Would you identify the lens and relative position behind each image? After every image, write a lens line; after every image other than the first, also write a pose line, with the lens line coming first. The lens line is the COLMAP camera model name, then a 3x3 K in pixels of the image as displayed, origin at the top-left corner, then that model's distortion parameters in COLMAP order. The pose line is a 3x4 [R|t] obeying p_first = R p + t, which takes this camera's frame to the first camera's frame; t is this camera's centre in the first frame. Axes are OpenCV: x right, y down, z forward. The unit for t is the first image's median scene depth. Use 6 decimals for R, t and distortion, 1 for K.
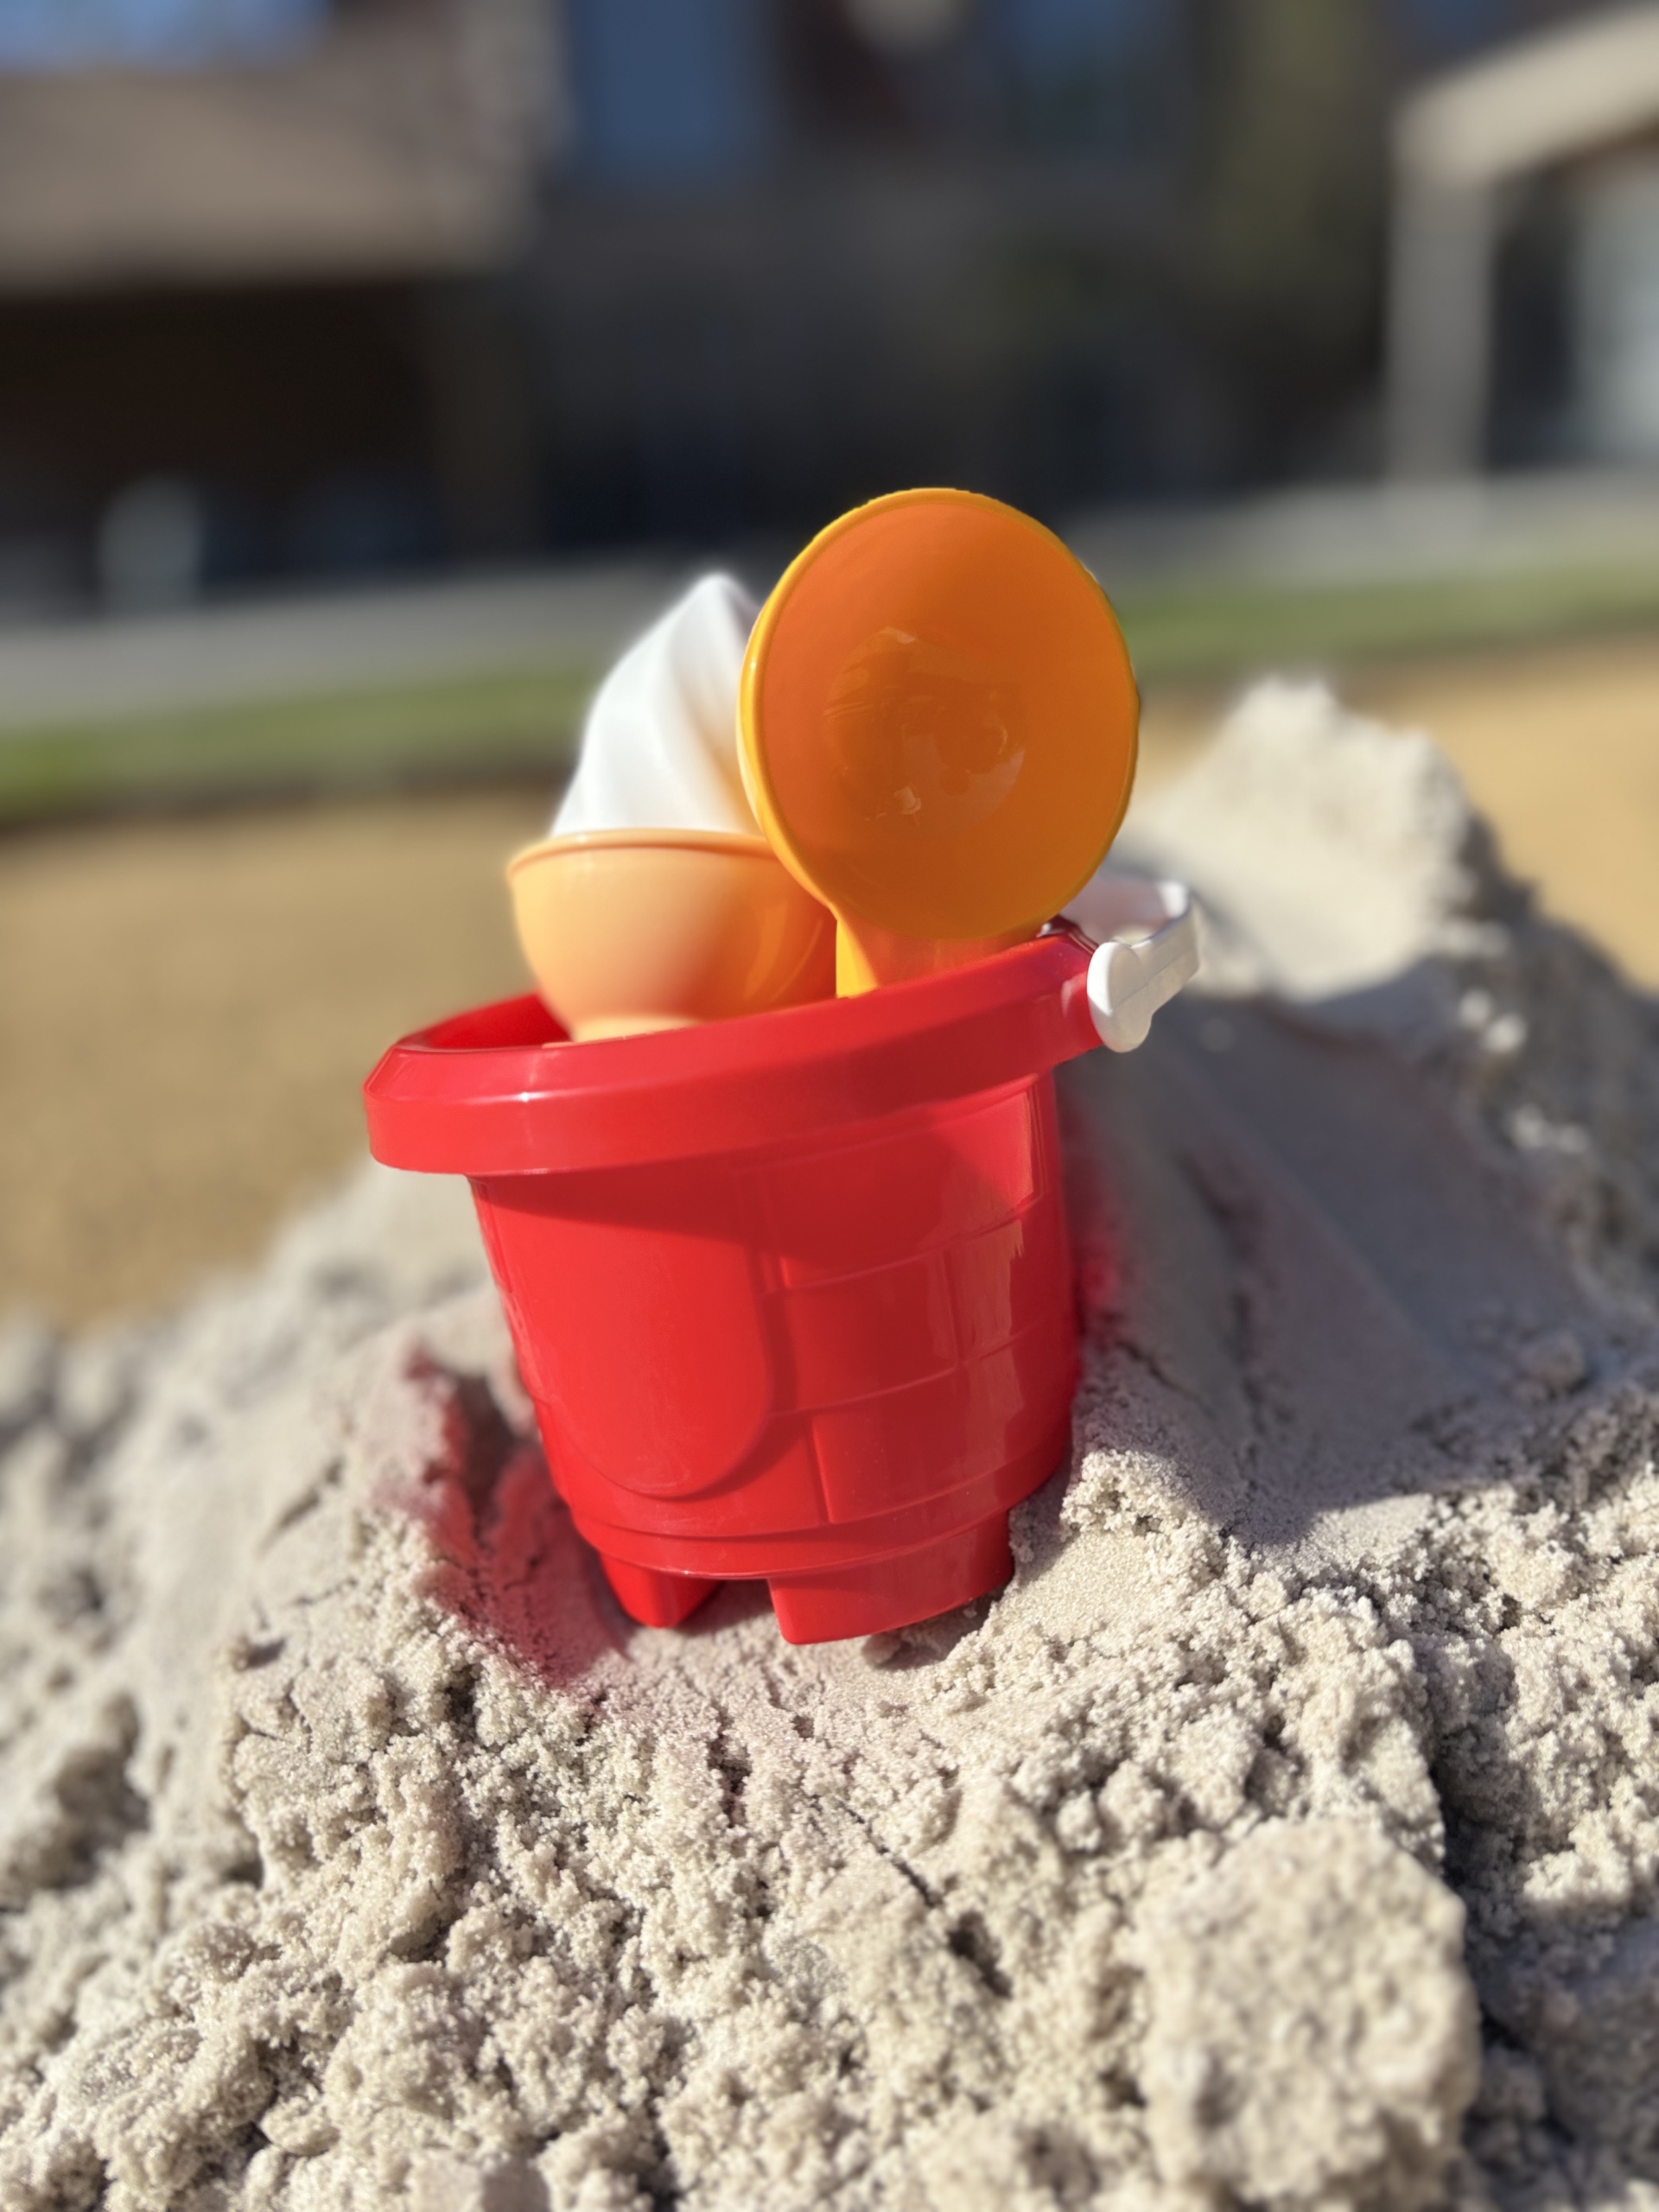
lens RADIAL K [[1677.9, 0, 823.8], [0, 1677.9, 1117.2], [0, 0, 1]] dist [0.035060, -0.054646]
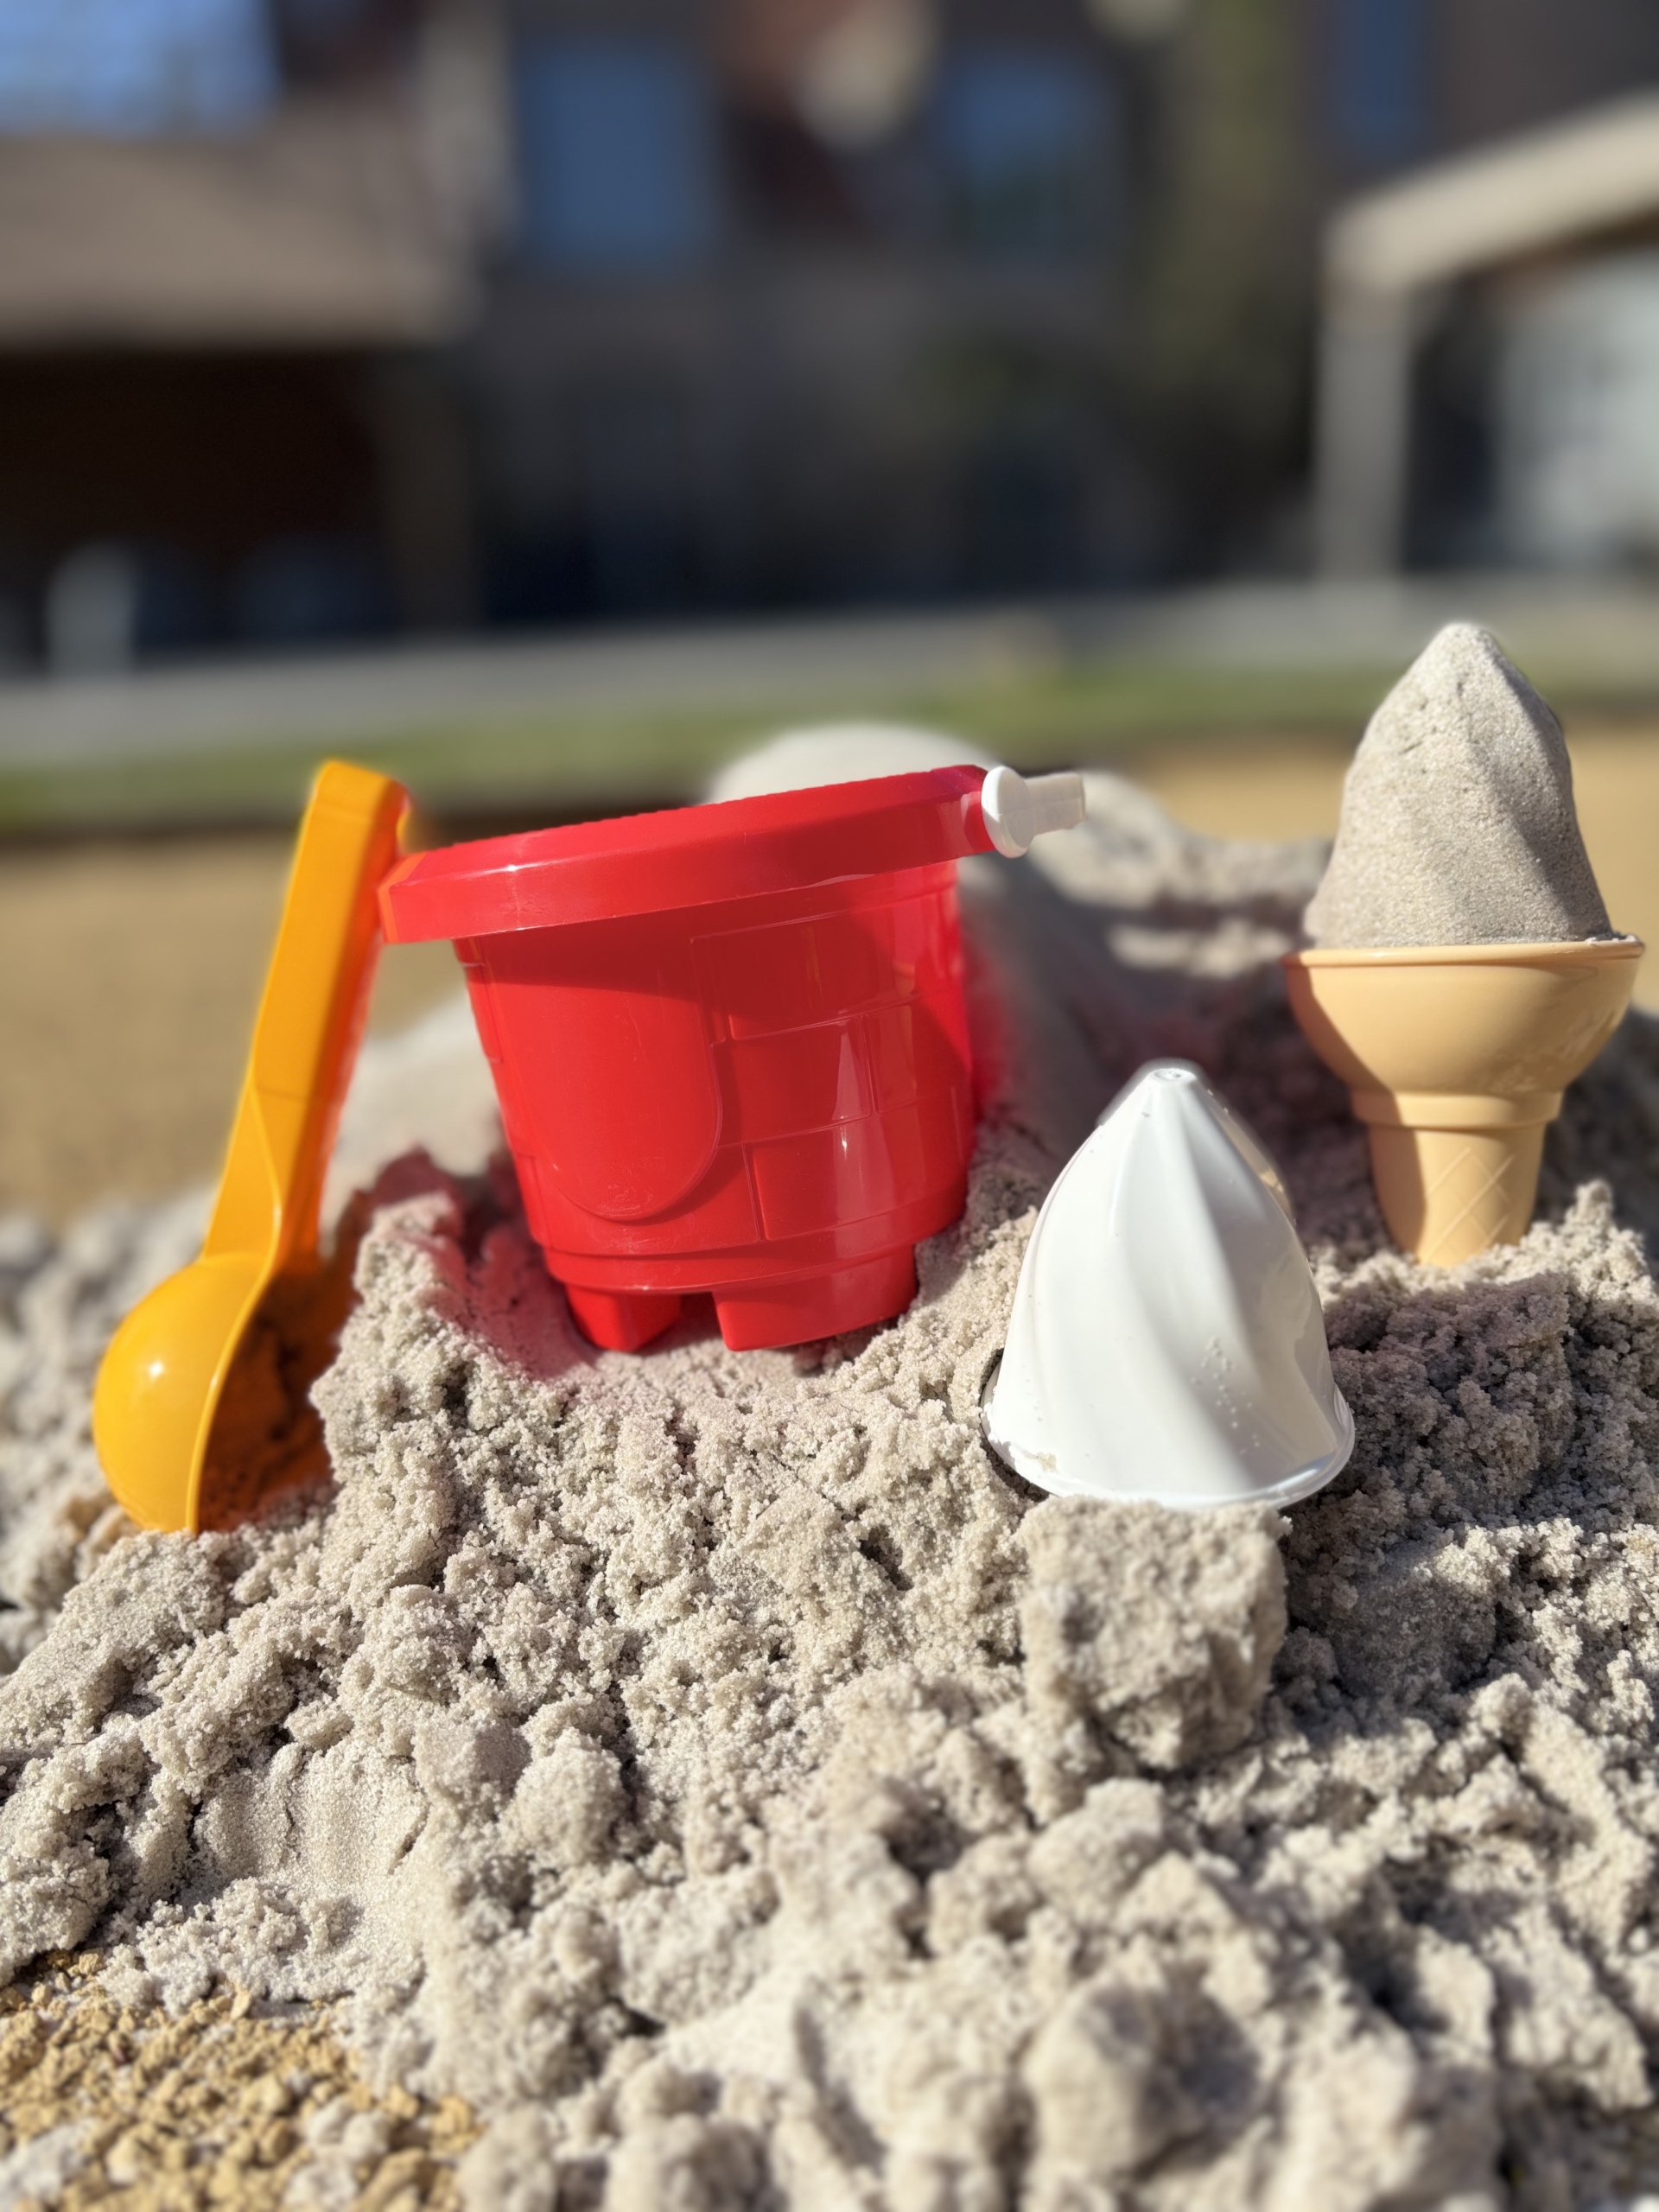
lens RADIAL K [[1677.9, 0, 819.7], [0, 1677.9, 1108.3], [0, 0, 1]] dist [0.035060, -0.054646]
pose [[0.999235, 0.012569, 0.037026, -0.004969], [-0.010739, 0.998730, -0.049218, 0.217343], [-0.037597, 0.048783, 0.998102, -0.224113]]
